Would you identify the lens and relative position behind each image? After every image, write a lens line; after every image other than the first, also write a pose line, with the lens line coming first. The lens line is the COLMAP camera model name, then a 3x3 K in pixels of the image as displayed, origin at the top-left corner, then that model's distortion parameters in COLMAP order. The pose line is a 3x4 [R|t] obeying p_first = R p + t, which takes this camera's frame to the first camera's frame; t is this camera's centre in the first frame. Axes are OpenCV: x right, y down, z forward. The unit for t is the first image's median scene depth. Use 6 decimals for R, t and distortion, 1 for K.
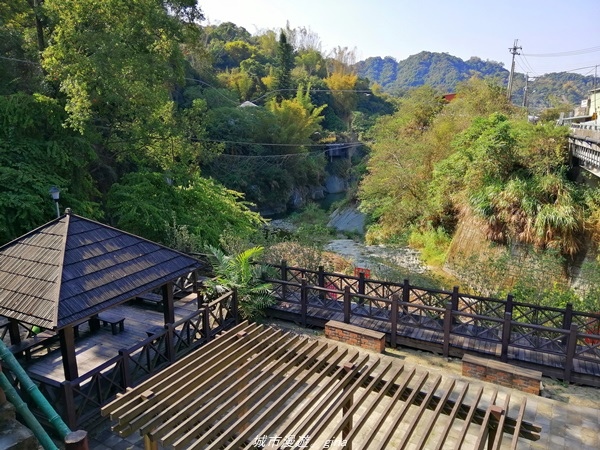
lens RADIAL K [[465.8, 0, 299.4], [0, 465.8, 234.1], [0, 0, 1]] dist [0.045305, -0.004286]
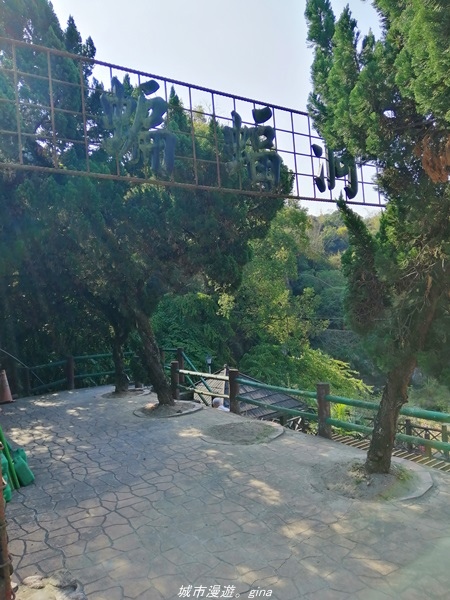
lens RADIAL K [[465.8, 0, 225.0], [0, 465.8, 300.0], [0, 0, 1]] dist [0.045305, -0.004286]
pose [[0.922340, -0.051710, -0.382903, 0.060345], [-0.038840, 0.973576, -0.225038, 0.039498], [0.384421, 0.222433, 0.895960, -0.216228]]
